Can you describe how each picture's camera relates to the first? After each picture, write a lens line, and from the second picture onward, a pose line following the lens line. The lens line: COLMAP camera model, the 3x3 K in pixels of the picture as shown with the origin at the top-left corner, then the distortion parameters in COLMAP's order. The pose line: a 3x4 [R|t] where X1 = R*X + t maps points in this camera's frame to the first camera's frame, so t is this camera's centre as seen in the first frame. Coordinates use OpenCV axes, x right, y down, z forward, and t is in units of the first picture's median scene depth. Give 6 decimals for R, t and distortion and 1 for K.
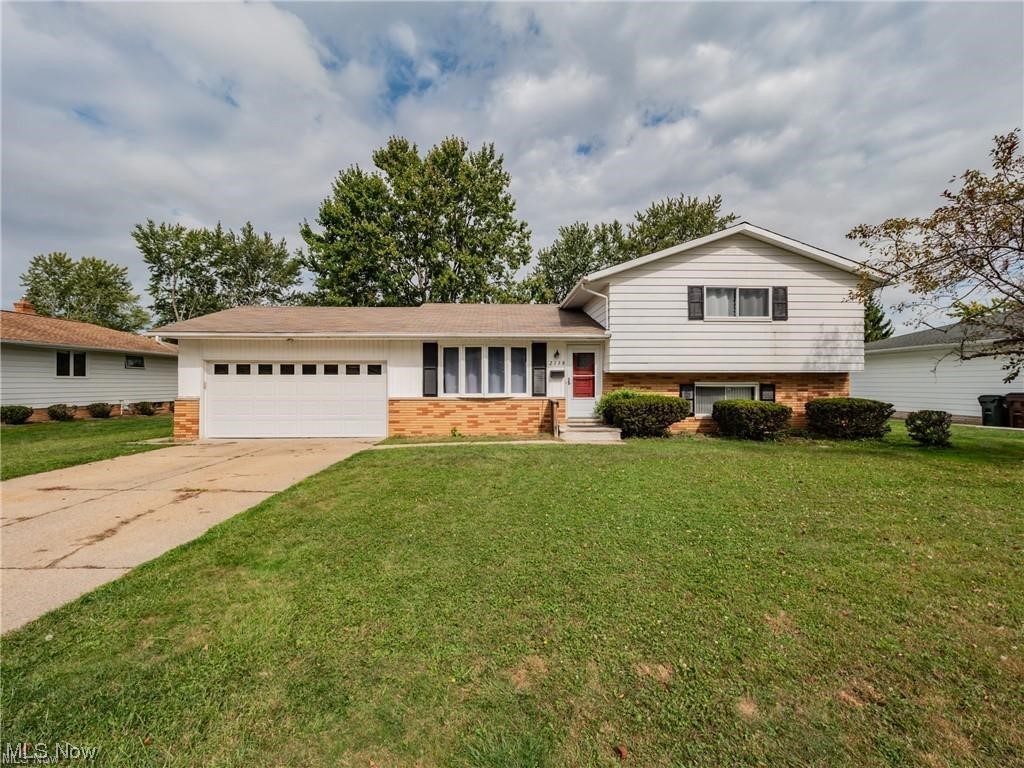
lens RADIAL K [[448.4, 0, 511.4], [0, 448.4, 379.3], [0, 0, 1]] dist [-0.003936, 0.002471]
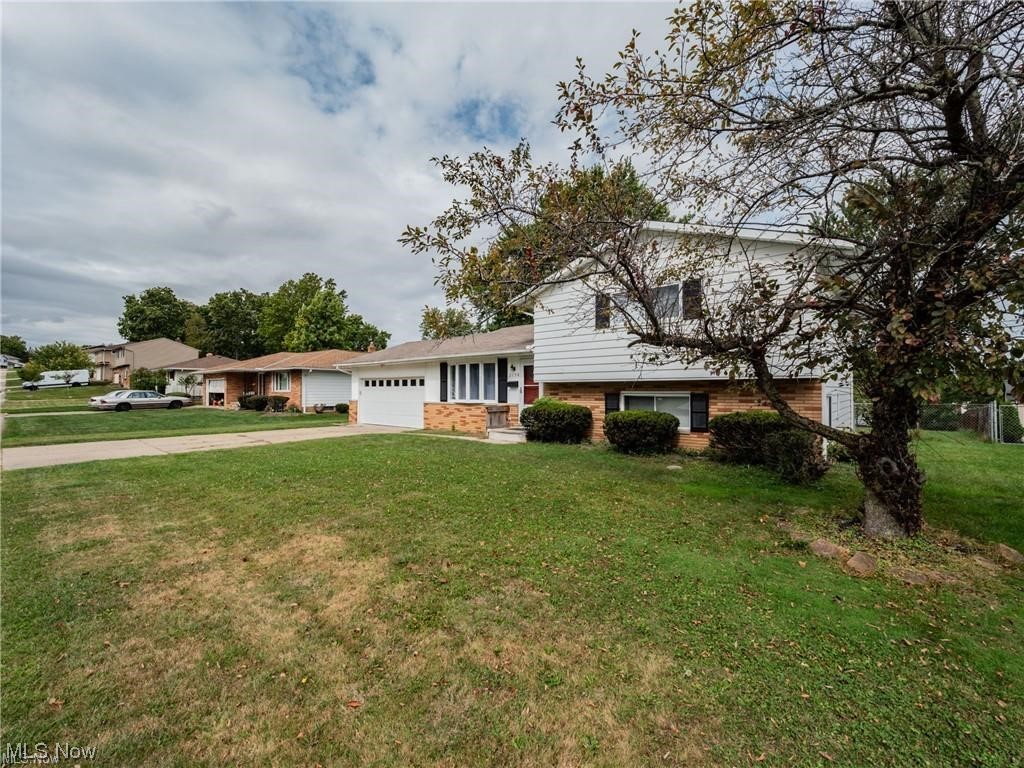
lens RADIAL K [[448.4, 0, 512.2], [0, 448.4, 388.2], [0, 0, 1]] dist [-0.003936, 0.002471]
pose [[0.727900, -0.004022, -0.685672, 0.914609], [-0.000935, 0.999976, -0.006859, 0.007037], [0.685683, 0.005634, 0.727879, 0.145054]]
